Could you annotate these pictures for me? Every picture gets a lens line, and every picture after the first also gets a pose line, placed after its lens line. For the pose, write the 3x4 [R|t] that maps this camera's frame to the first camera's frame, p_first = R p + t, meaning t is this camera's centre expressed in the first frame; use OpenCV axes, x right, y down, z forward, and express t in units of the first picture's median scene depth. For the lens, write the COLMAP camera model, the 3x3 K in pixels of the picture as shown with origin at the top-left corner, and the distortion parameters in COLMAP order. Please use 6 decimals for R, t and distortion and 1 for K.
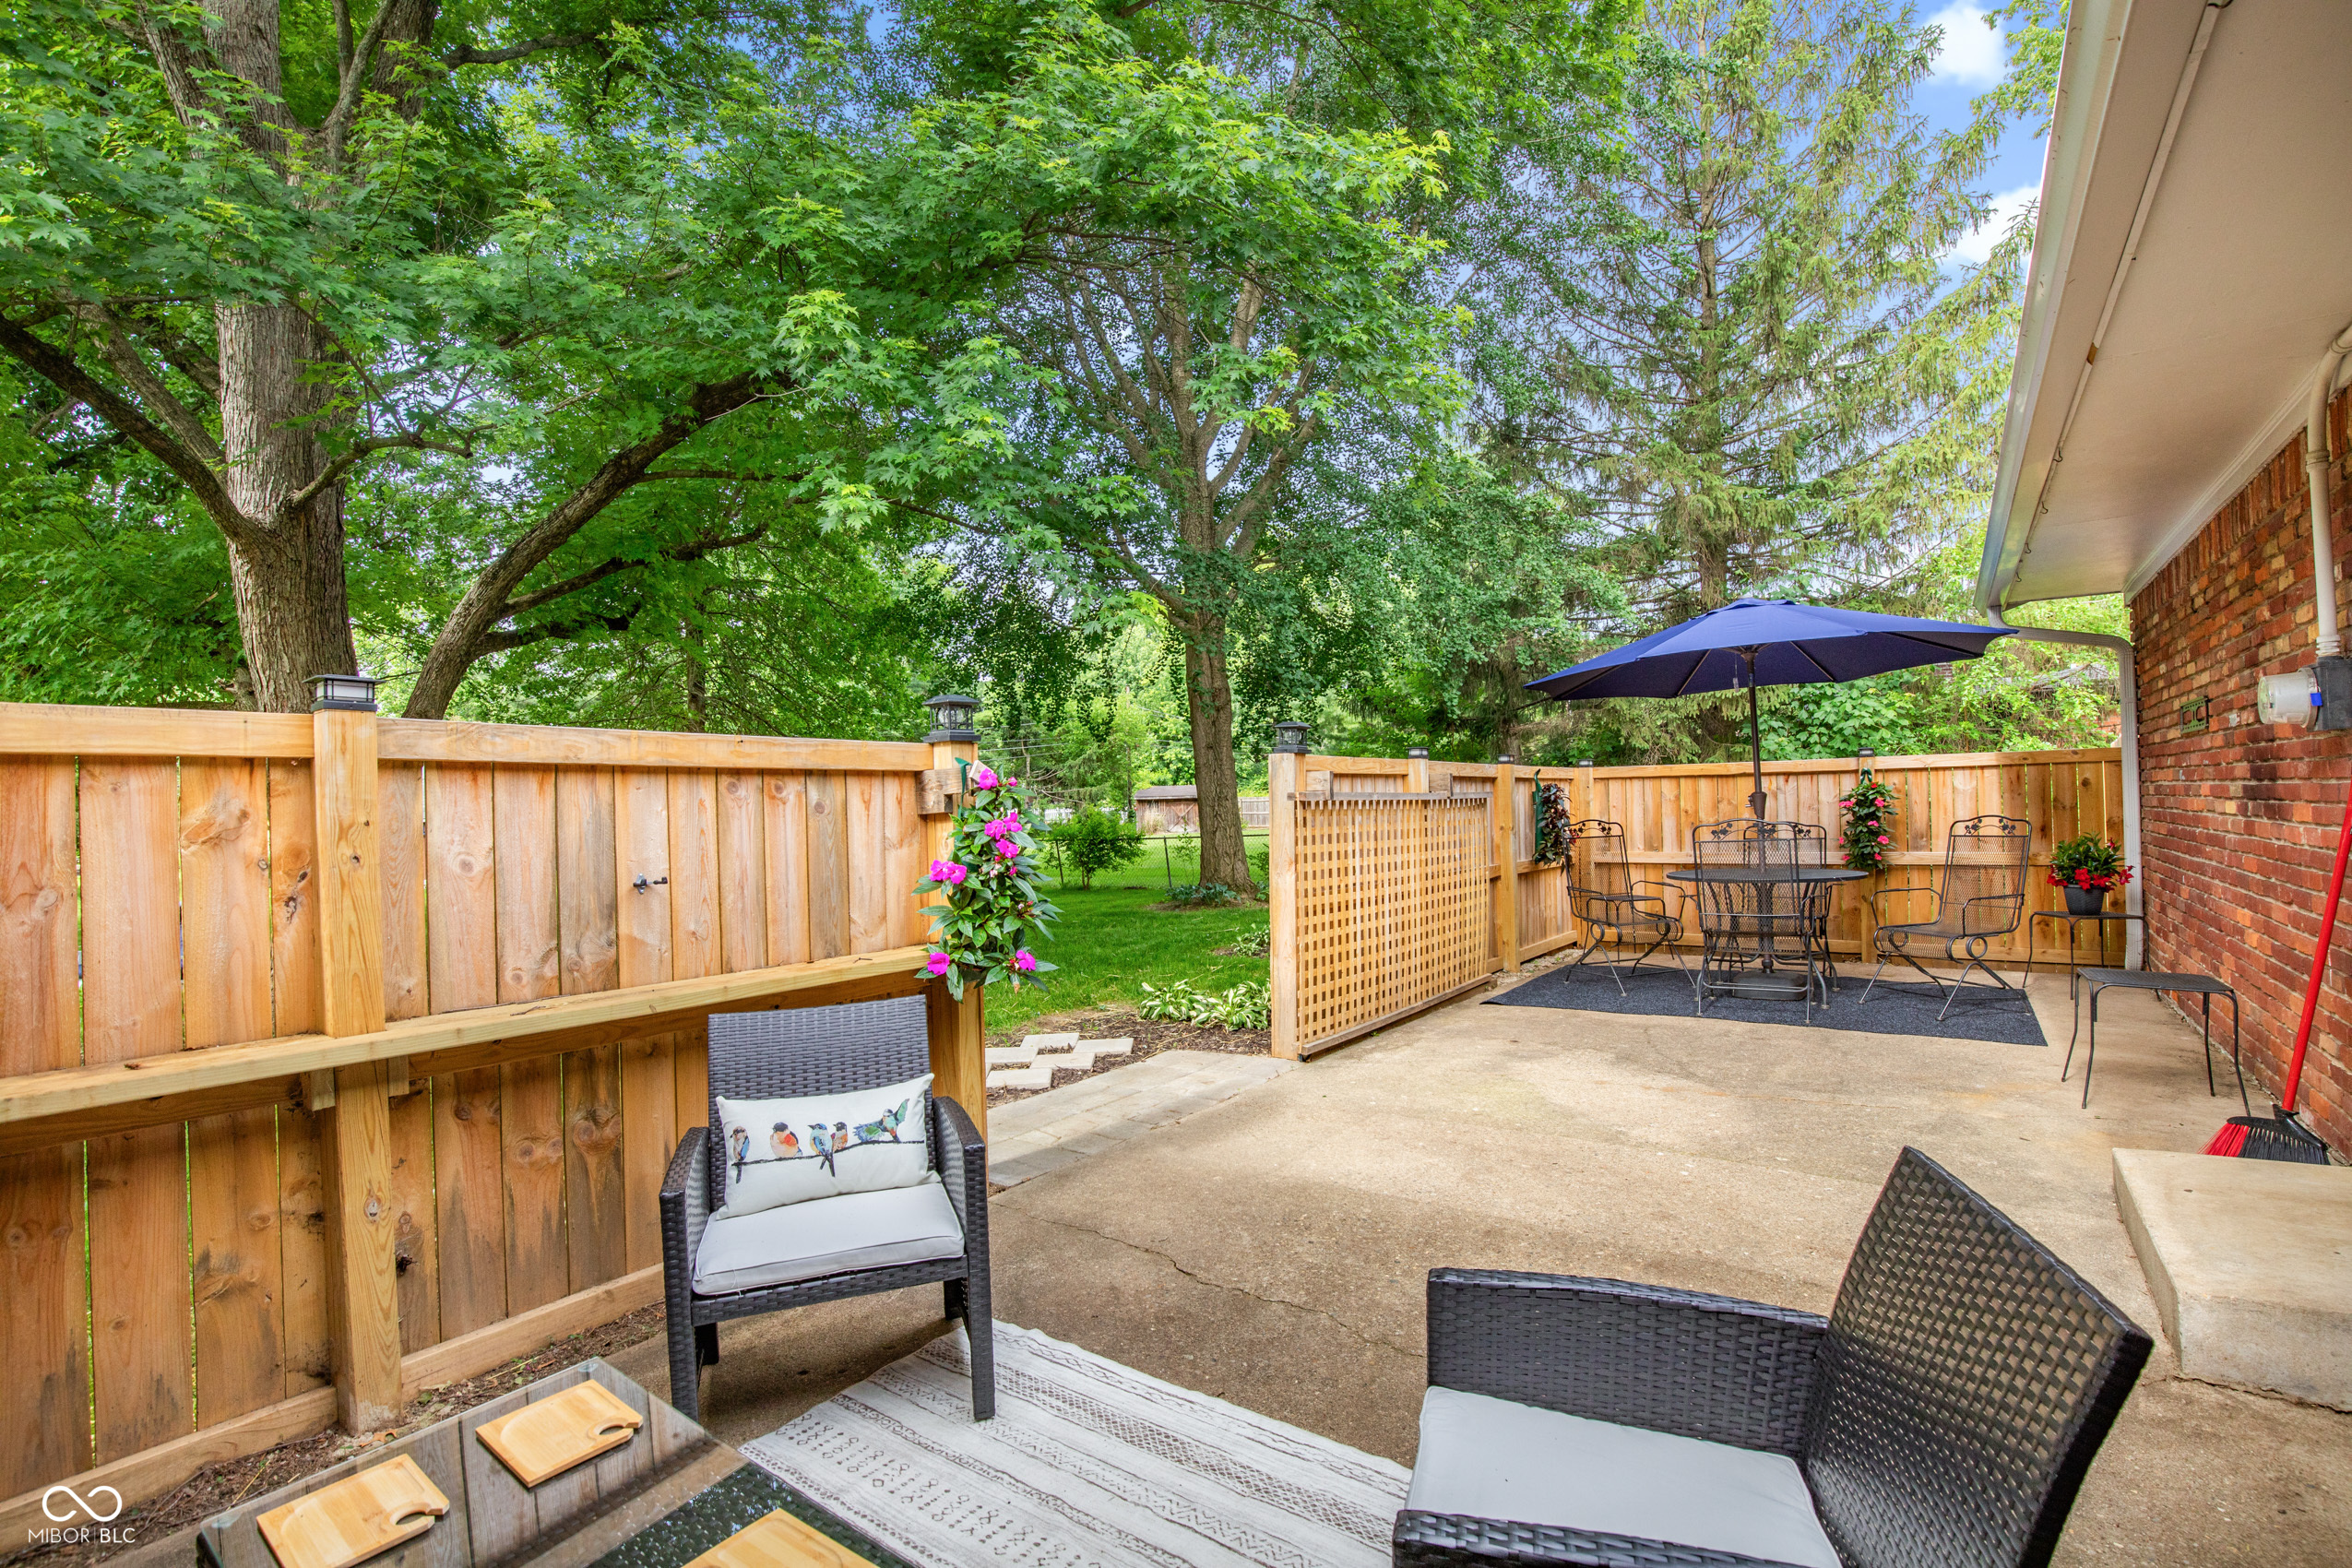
lens RADIAL K [[1109.3, 0, 1190.4], [0, 1109.3, 789.3], [0, 0, 1]] dist [-0.020315, 0.000482]
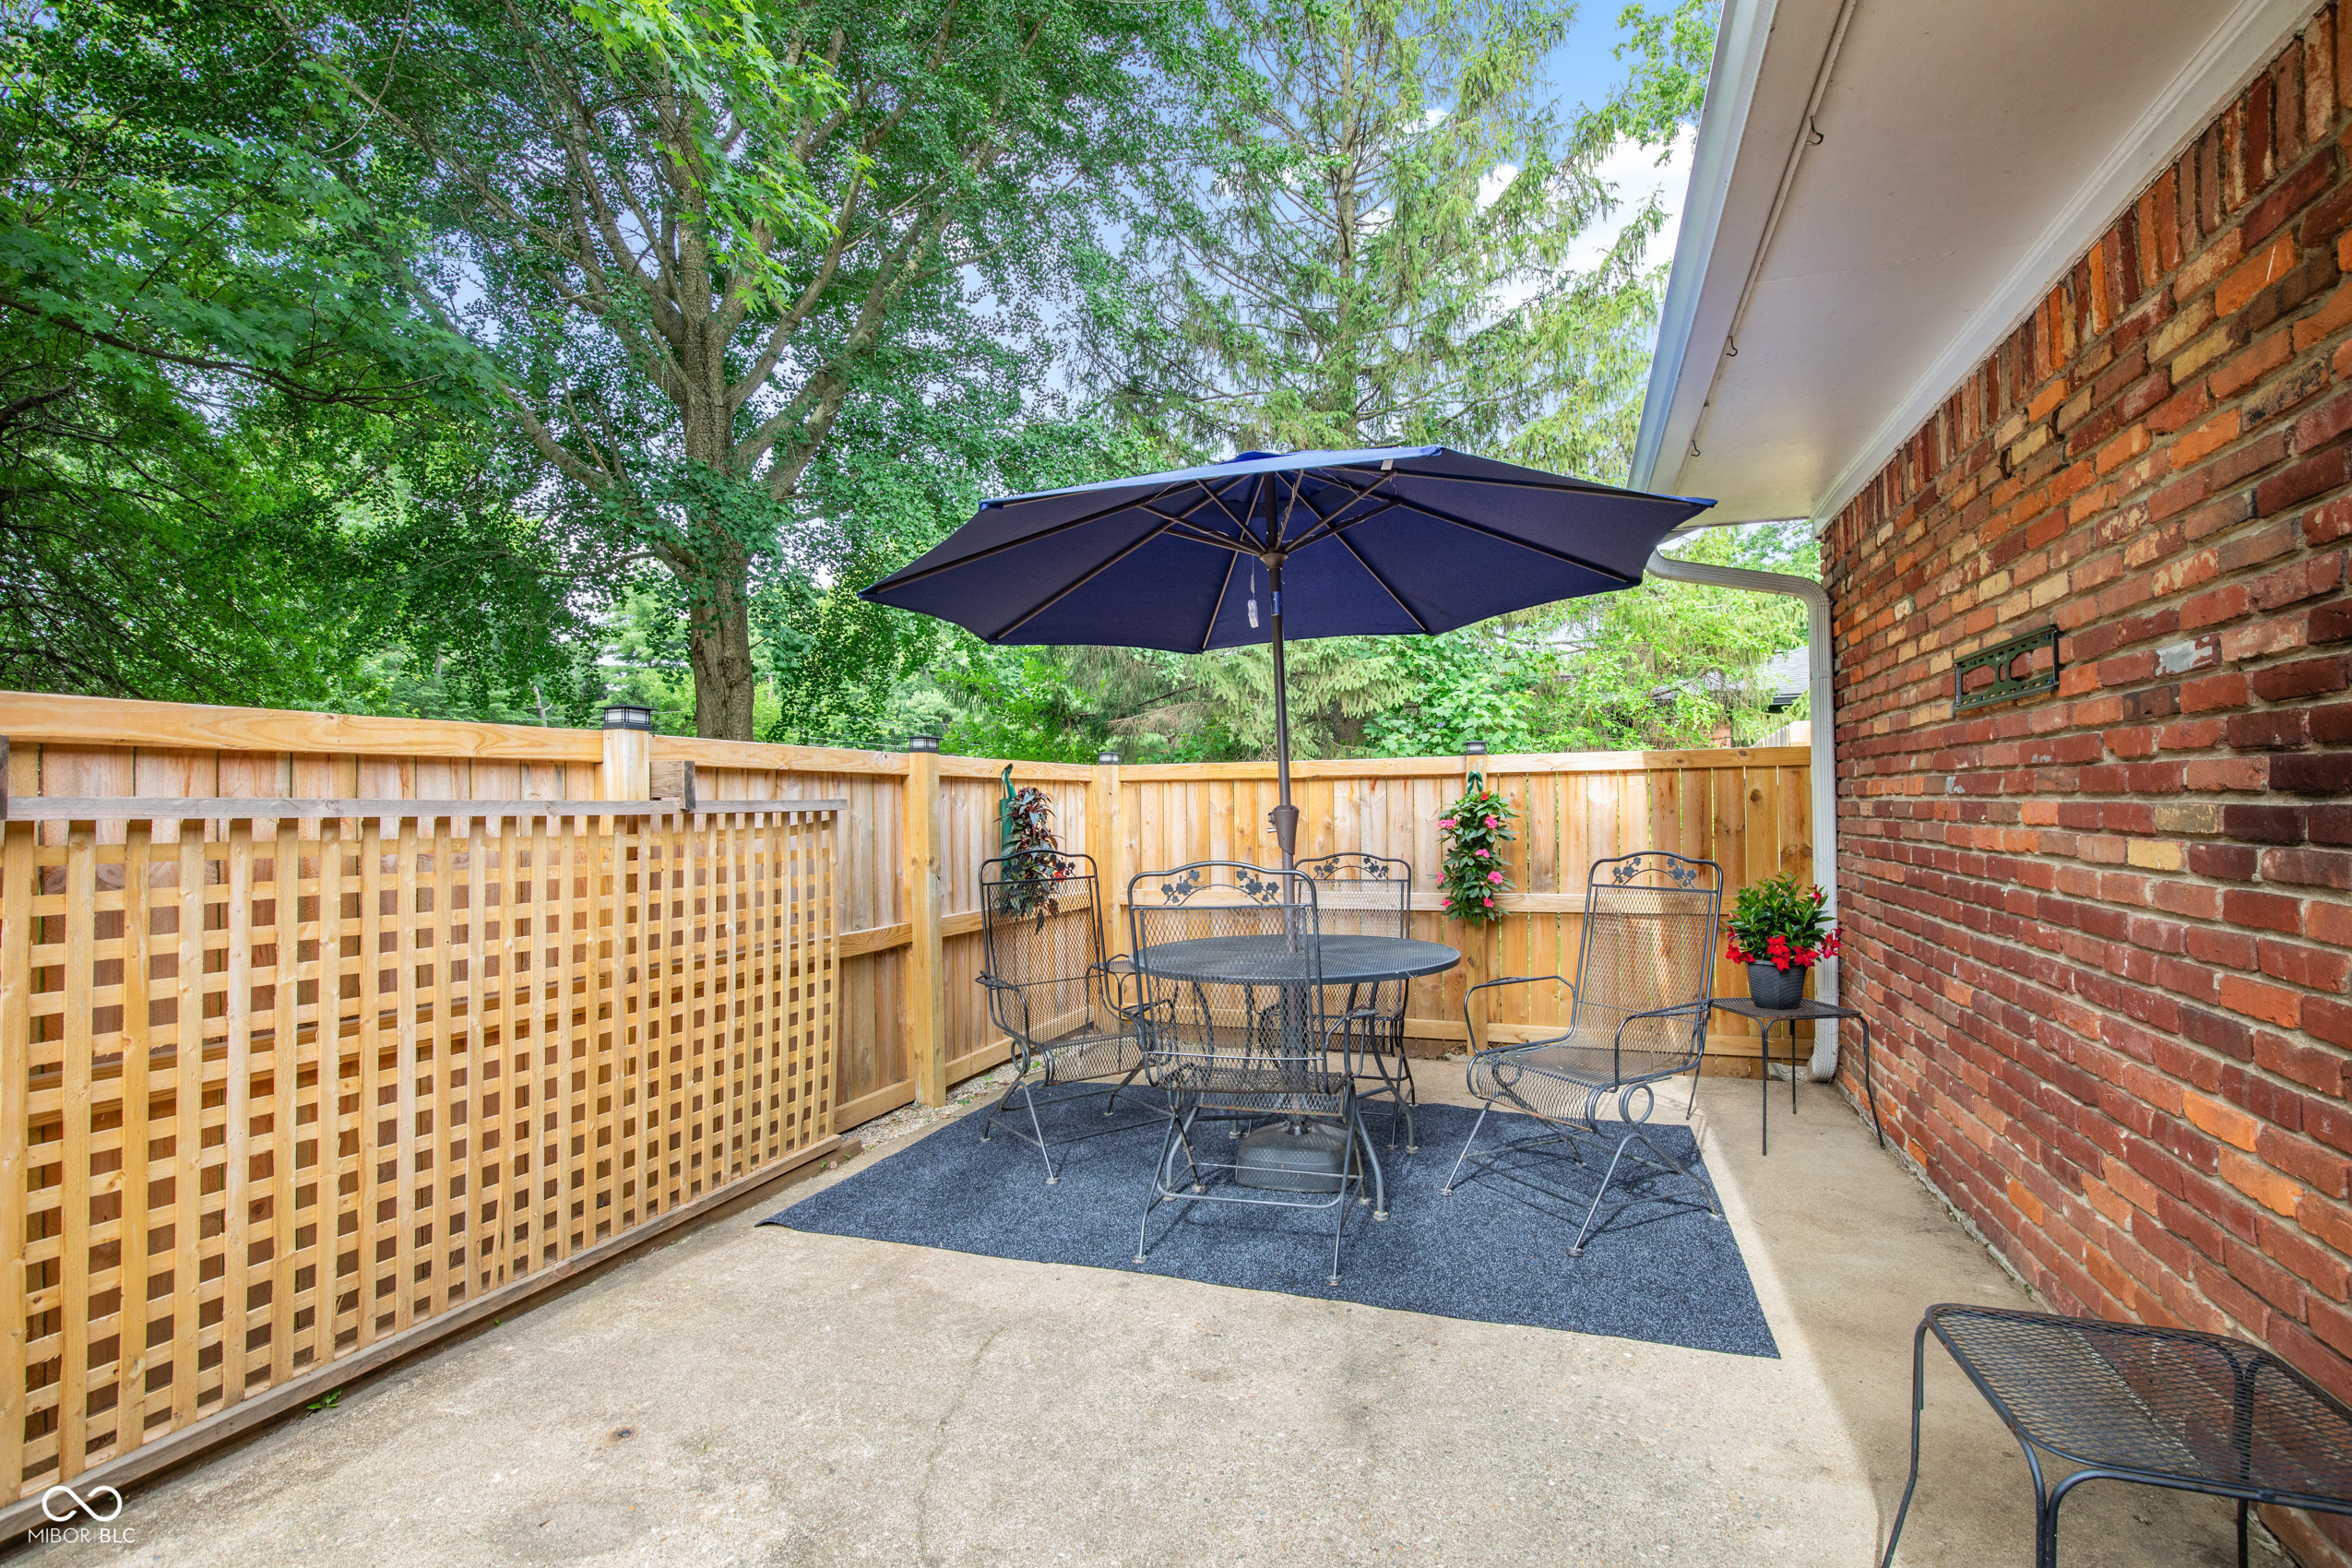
lens RADIAL K [[1109.3, 0, 1190.4], [0, 1109.3, 789.3], [0, 0, 1]] dist [-0.020315, 0.000482]
pose [[0.962194, 0.013625, 0.272022, 0.263708], [-0.012617, 0.999906, -0.005456, -0.001878], [-0.272071, 0.001818, 0.962275, 0.397186]]
